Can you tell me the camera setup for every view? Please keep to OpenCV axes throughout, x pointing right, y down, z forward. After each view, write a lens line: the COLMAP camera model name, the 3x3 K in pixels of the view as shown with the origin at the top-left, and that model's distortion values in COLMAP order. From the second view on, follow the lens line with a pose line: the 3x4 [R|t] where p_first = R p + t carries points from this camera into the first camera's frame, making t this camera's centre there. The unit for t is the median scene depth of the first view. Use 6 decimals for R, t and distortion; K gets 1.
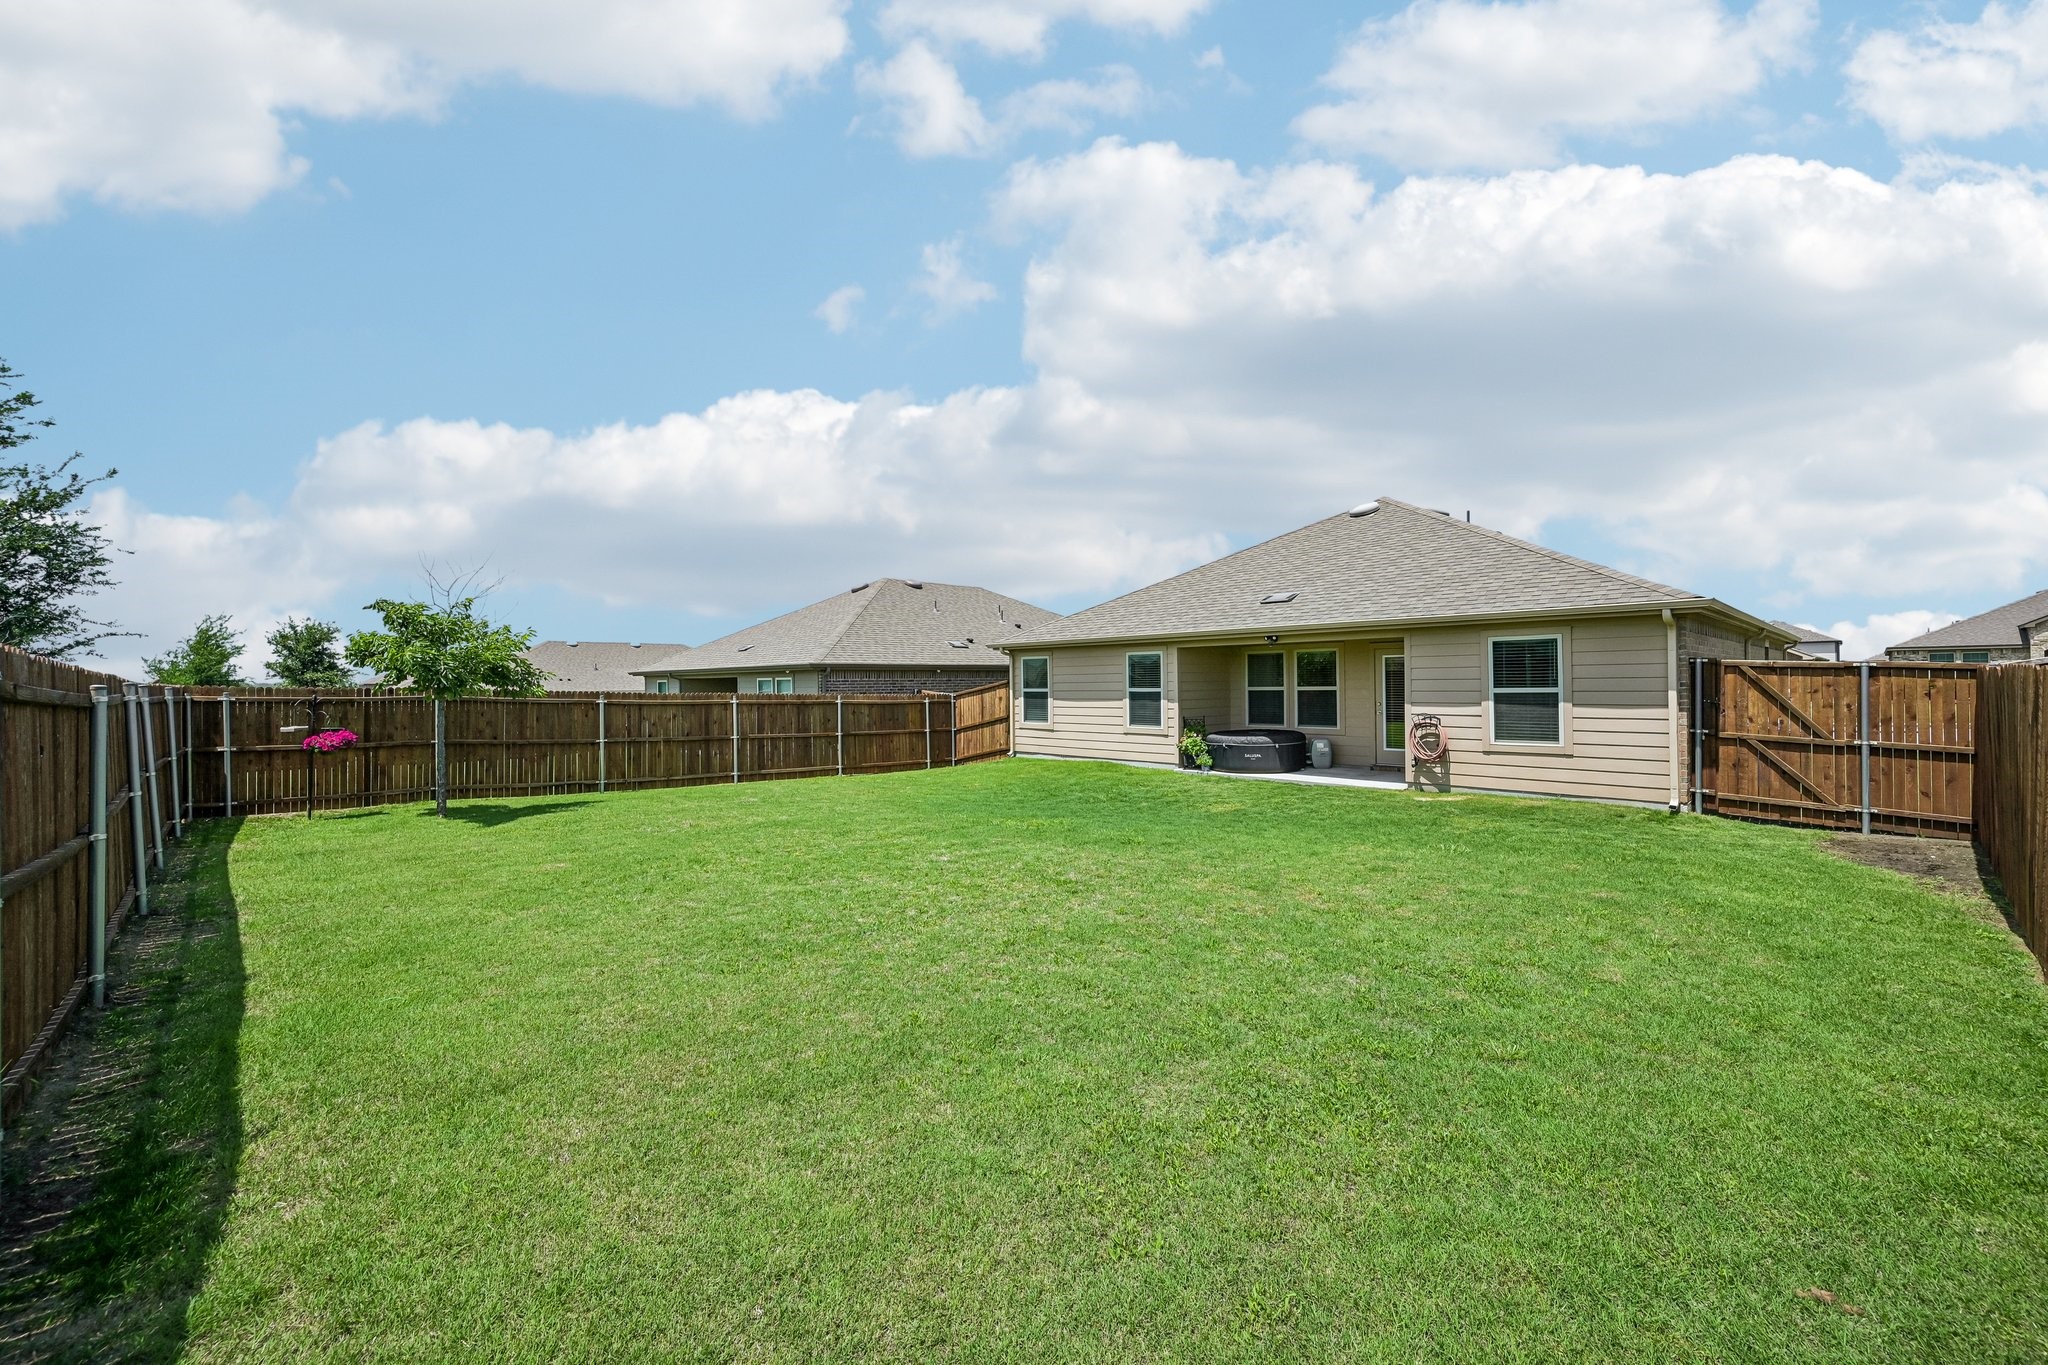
lens RADIAL K [[805.9, 0, 1024.0], [0, 805.9, 682.5], [0, 0, 1]] dist [-0.001094, -0.000149]
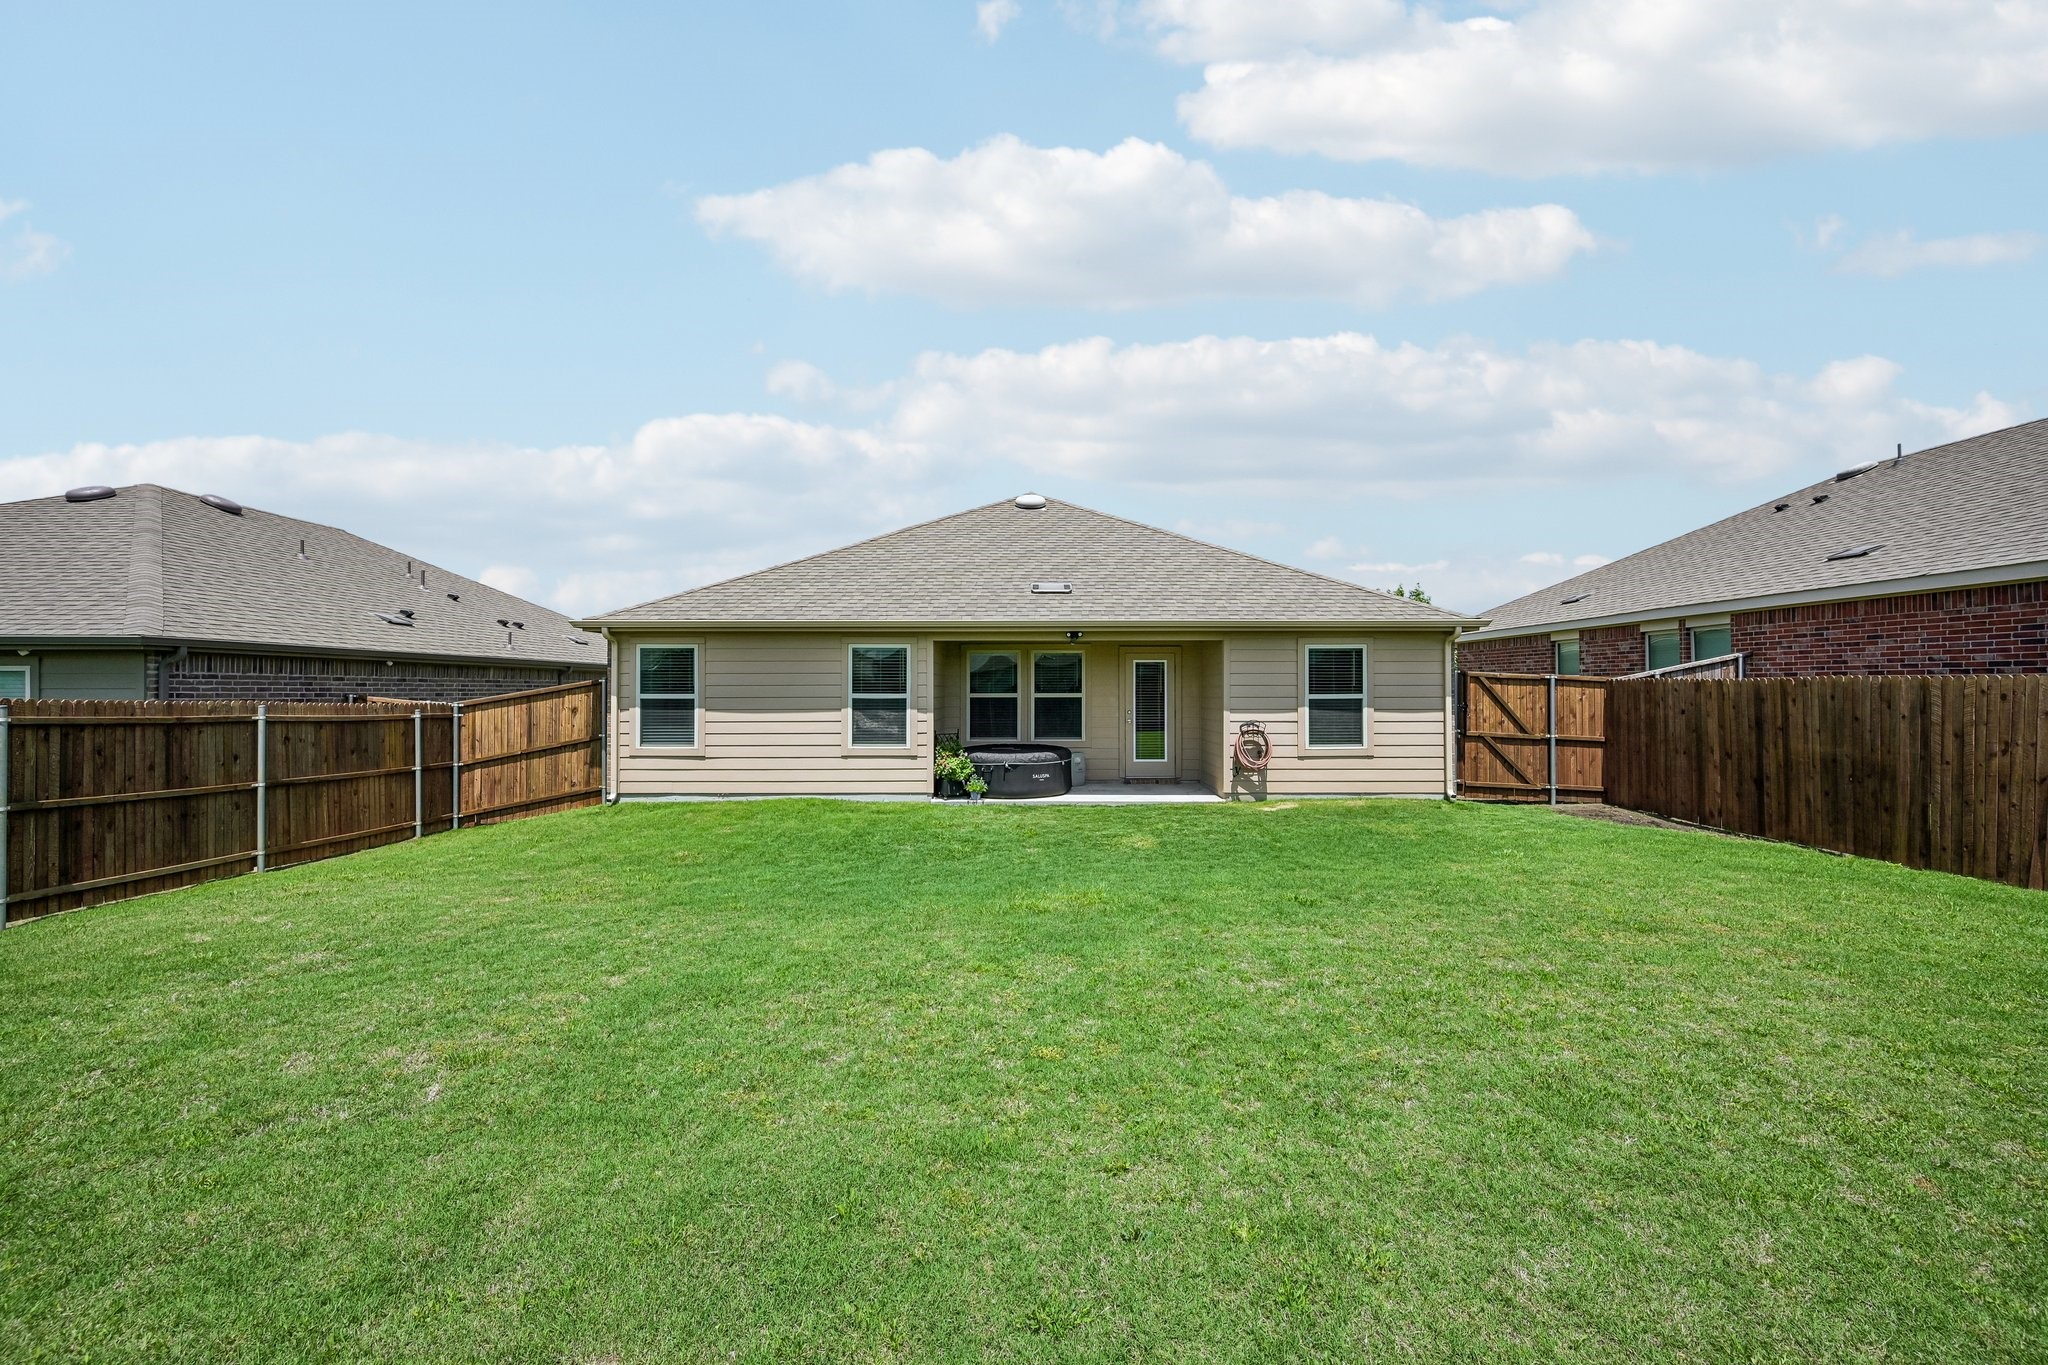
lens RADIAL K [[862.3, 0, 1024.0], [0, 862.3, 682.5], [0, 0, 1]] dist [-0.001769, -0.000127]
pose [[0.690863, 0.018884, 0.722739, -0.345857], [-0.006903, 0.999786, -0.019524, 0.011956], [-0.722953, 0.008500, 0.690845, 0.380276]]
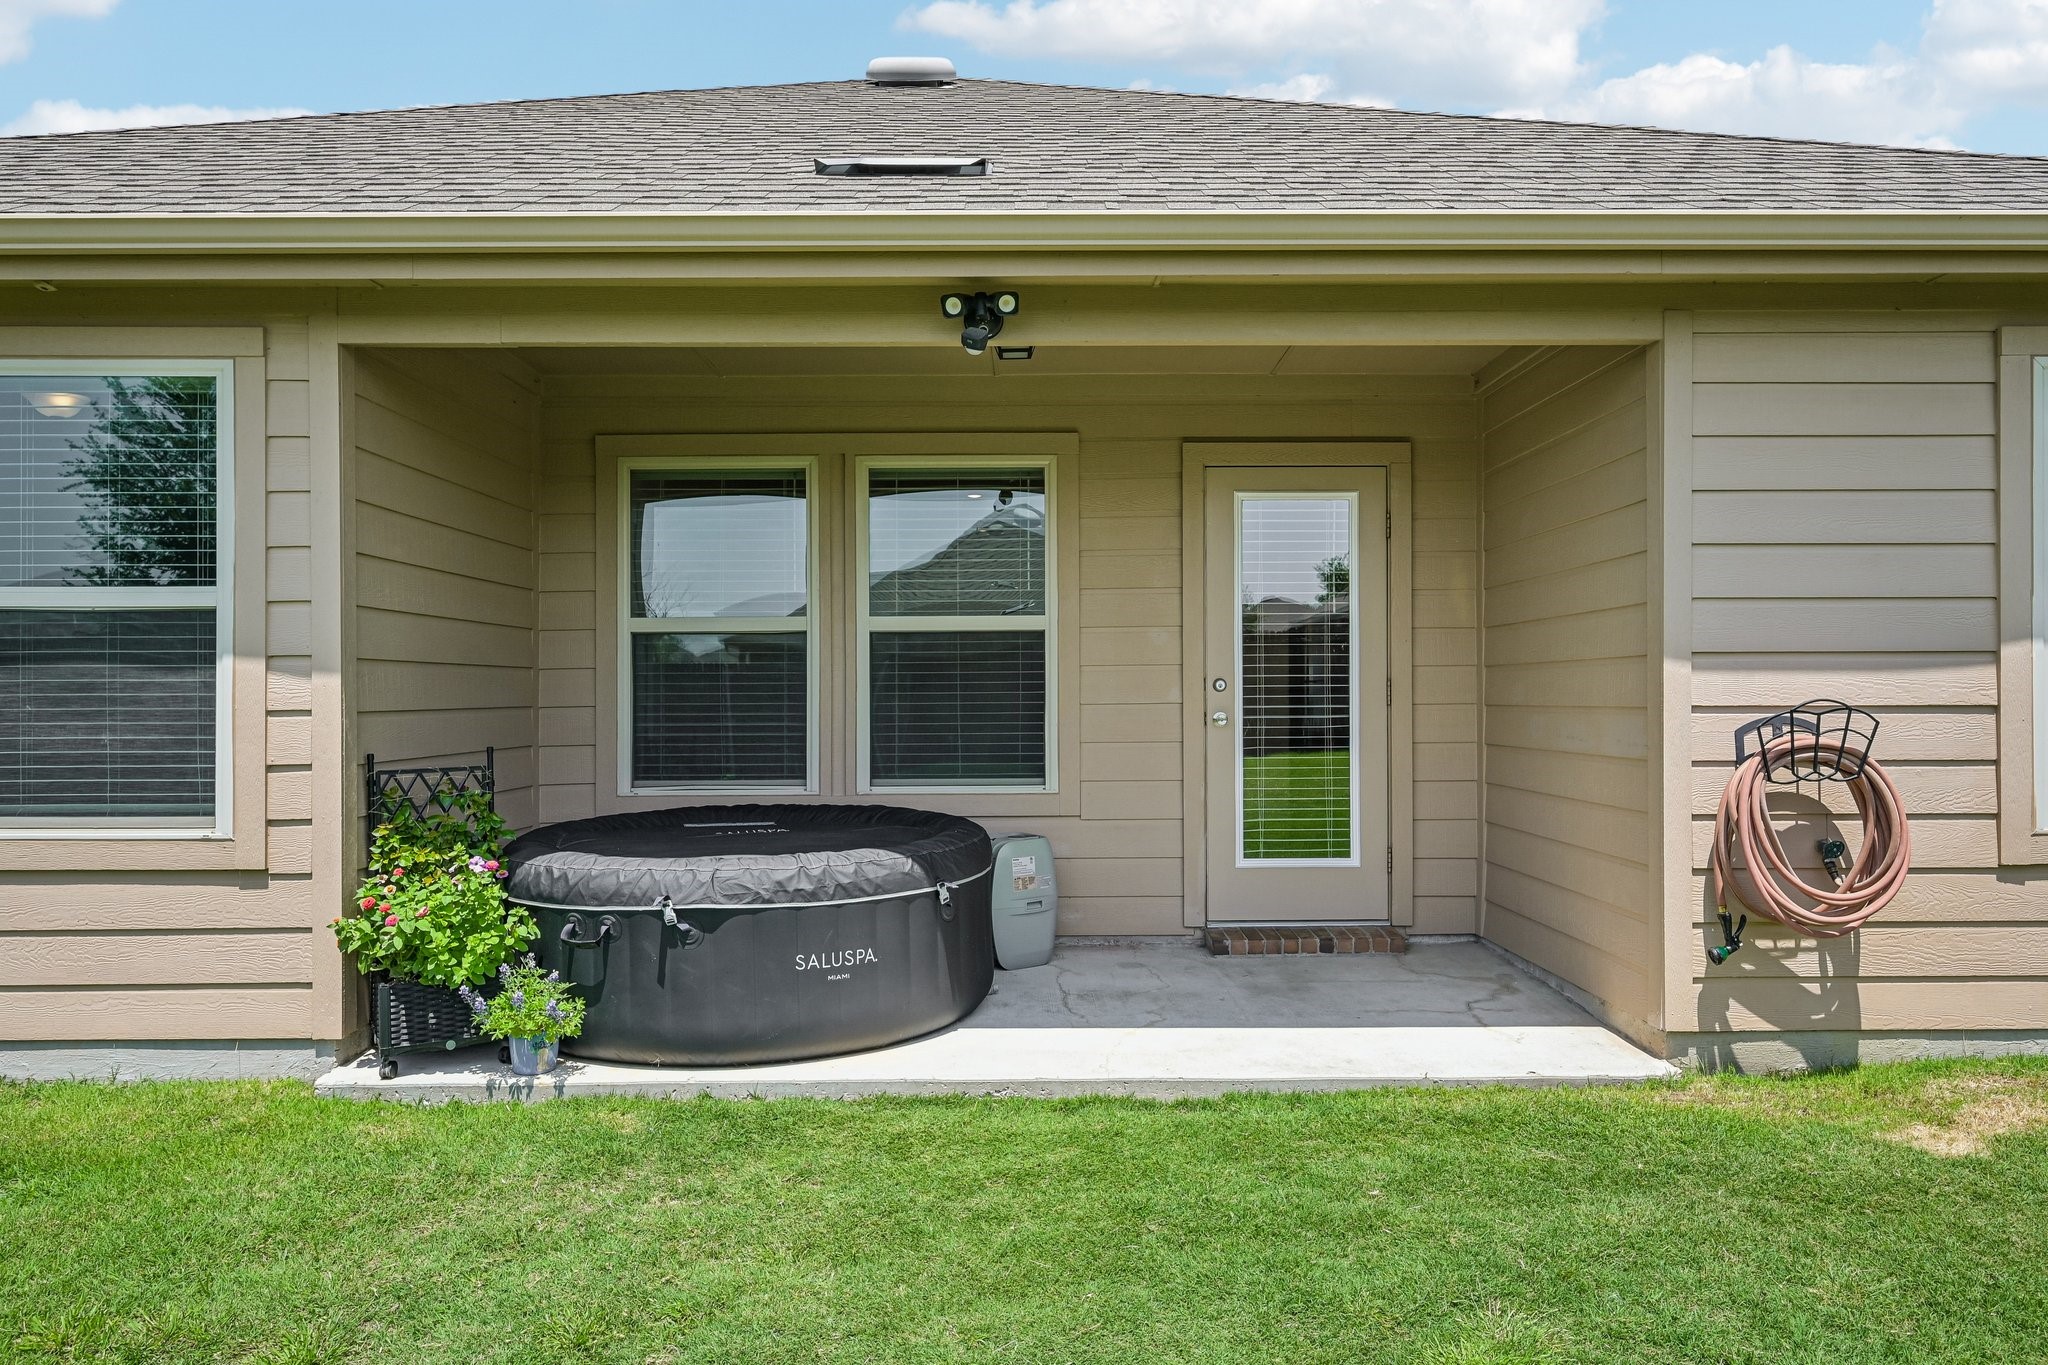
lens RADIAL K [[1385.2, 0, 1024.0], [0, 1385.2, 682.5], [0, 0, 1]] dist [-0.001877, -0.000655]
pose [[0.684224, 0.013529, 0.729147, 0.079627], [-0.002750, 0.999869, -0.015971, 0.031586], [-0.729267, 0.008923, 0.684171, 0.712109]]
